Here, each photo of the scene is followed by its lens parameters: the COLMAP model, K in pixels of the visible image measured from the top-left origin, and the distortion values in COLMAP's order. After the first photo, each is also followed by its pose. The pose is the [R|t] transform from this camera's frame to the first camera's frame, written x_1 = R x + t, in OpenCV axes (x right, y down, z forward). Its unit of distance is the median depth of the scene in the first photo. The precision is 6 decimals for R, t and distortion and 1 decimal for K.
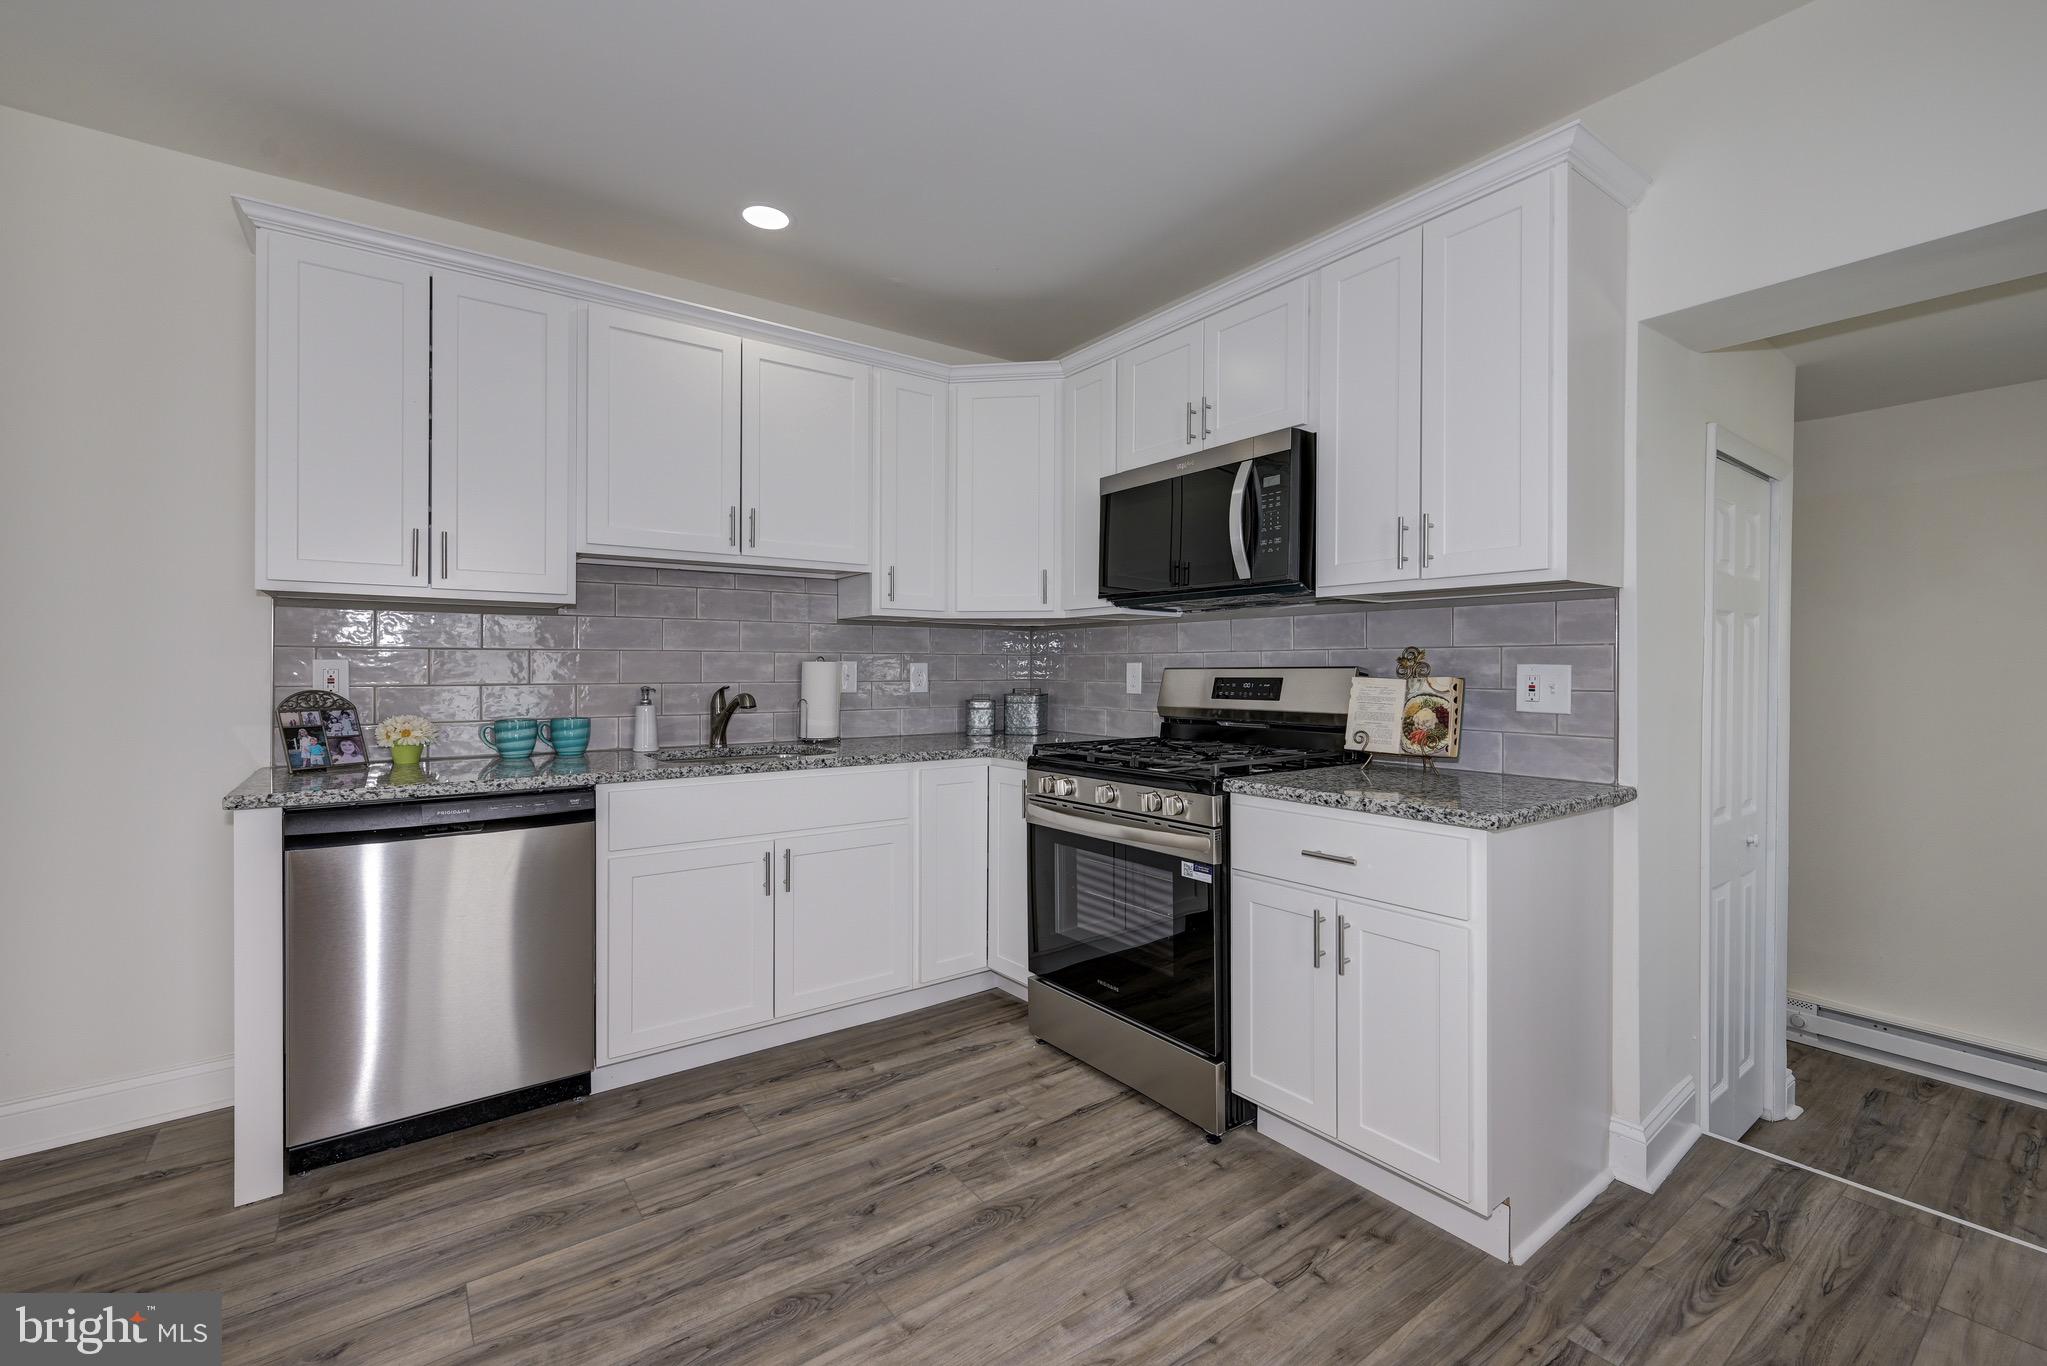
lens RADIAL K [[839.6, 0, 1030.0], [0, 839.6, 671.6], [0, 0, 1]] dist [0.004669, 0.000458]
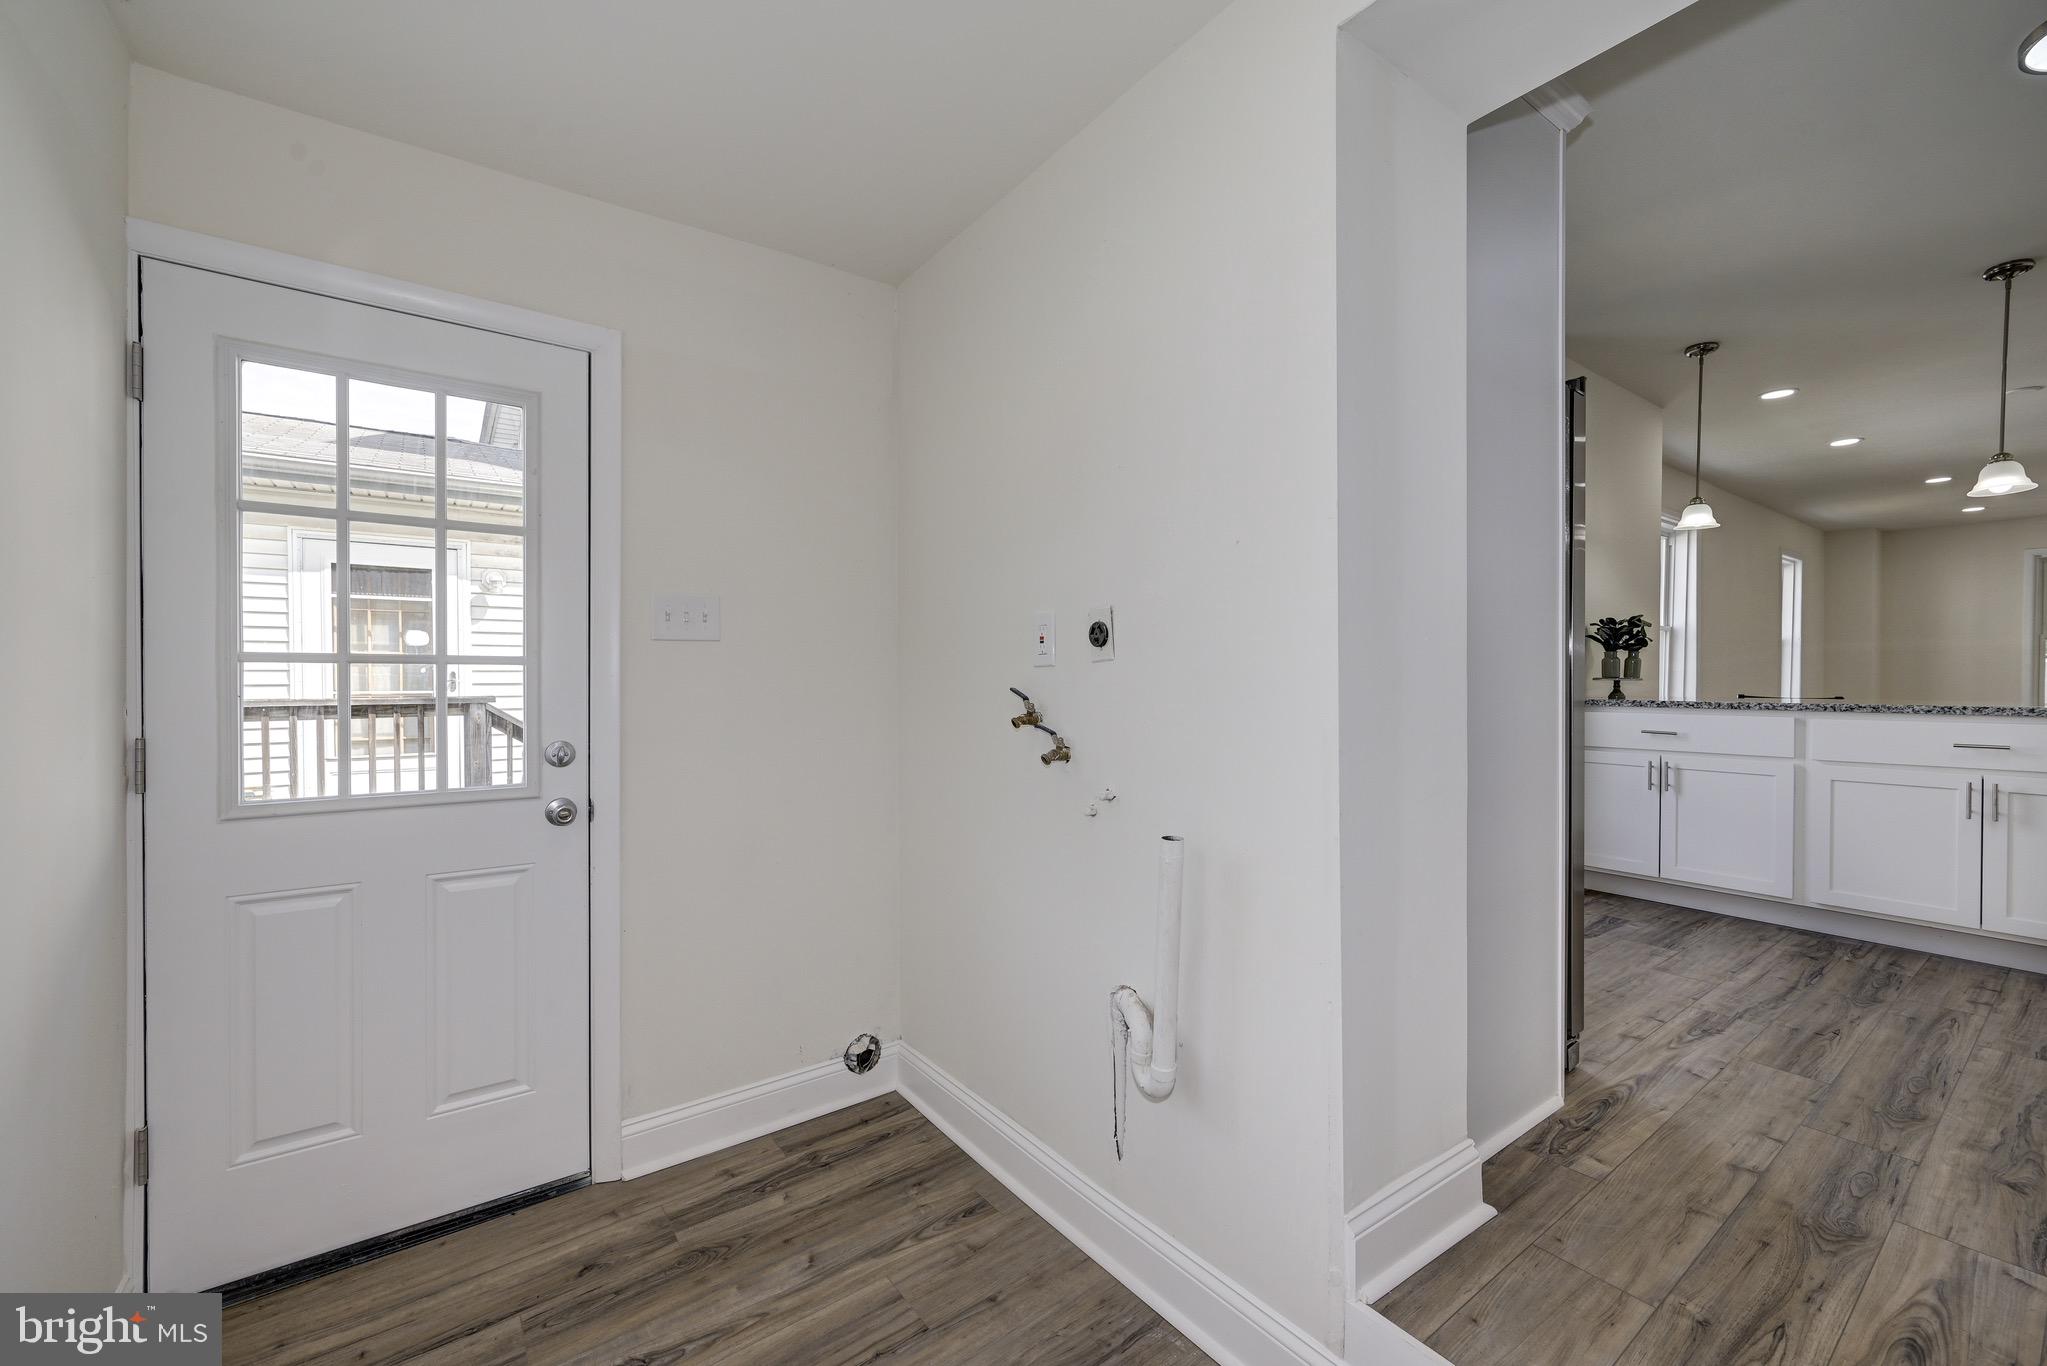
lens RADIAL K [[848.0, 0, 1001.2], [0, 848.0, 676.5], [0, 0, 1]] dist [-0.000468, -0.000555]
pose [[-0.999879, -0.007122, -0.013858, 1.263151], [-0.007233, 0.999942, 0.007986, 0.084112], [0.013801, 0.008086, -0.999872, 1.330894]]
